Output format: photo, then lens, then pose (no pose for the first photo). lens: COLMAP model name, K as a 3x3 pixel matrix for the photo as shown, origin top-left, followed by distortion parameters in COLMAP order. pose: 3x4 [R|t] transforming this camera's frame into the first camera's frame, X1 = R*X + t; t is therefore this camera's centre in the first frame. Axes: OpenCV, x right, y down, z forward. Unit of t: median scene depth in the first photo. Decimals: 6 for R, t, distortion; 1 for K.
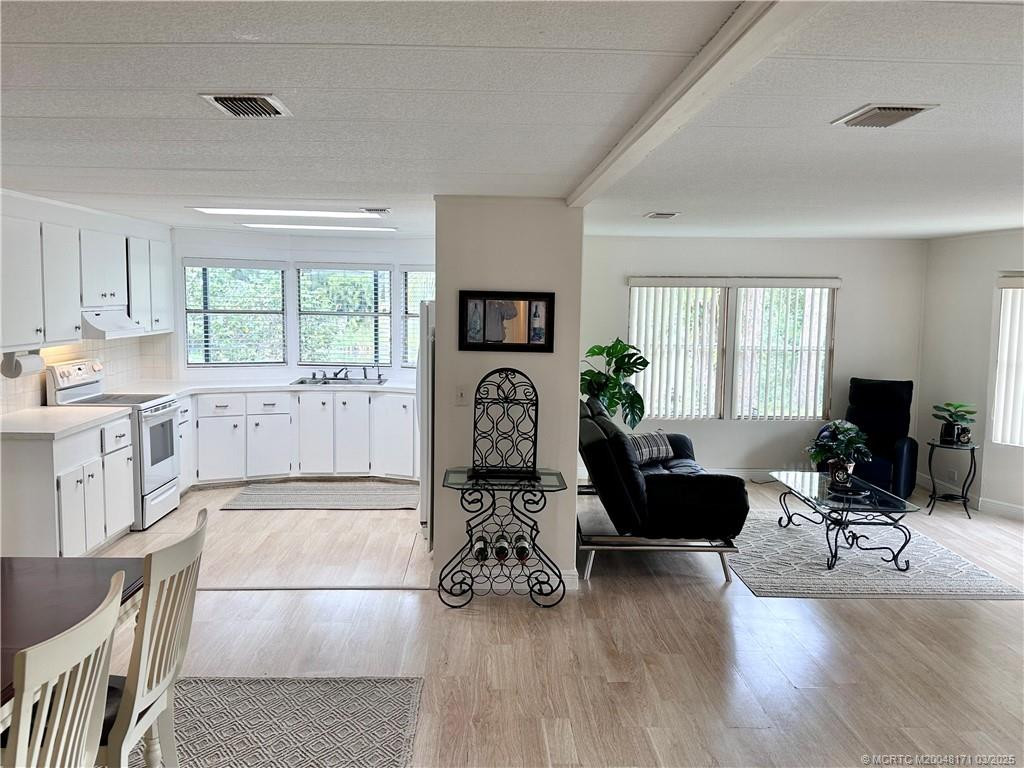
lens RADIAL K [[890.4, 0, 513.8], [0, 890.4, 391.3], [0, 0, 1]] dist [0.148488, -0.301629]
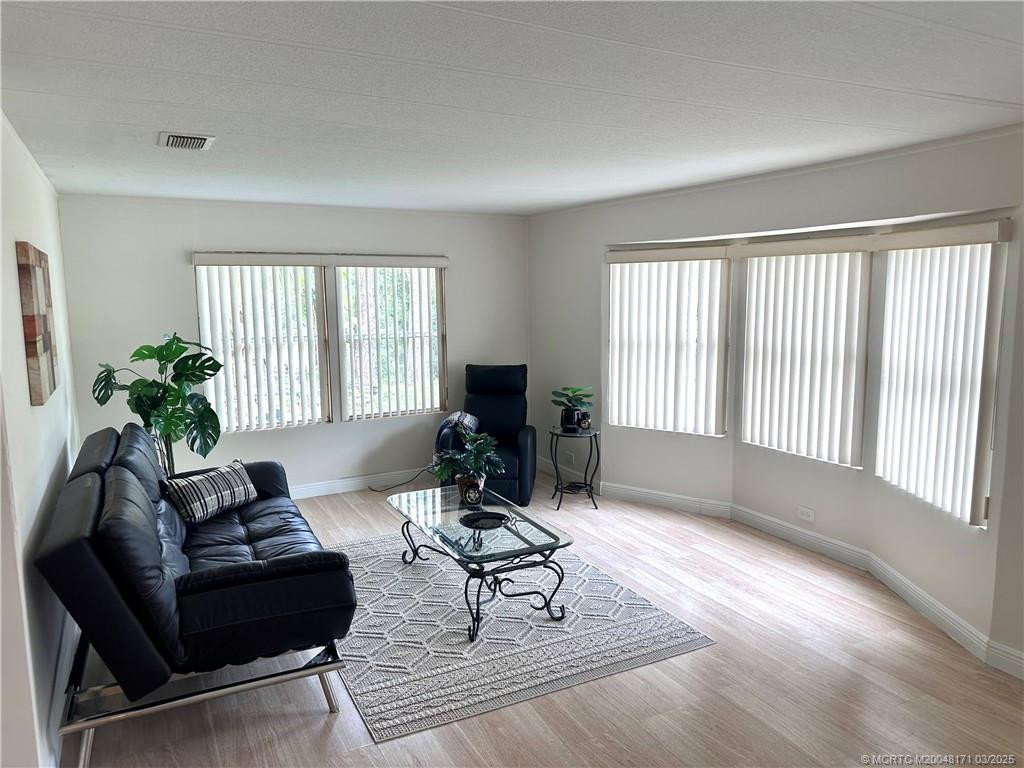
lens RADIAL K [[721.5, 0, 512.0], [0, 721.5, 384.0], [0, 0, 1]] dist [0.073026, -0.001777]
pose [[0.899831, -0.080690, 0.428712, 0.118470], [0.067325, 0.996657, 0.046278, -0.031750], [-0.431013, -0.012780, 0.902255, 0.382042]]
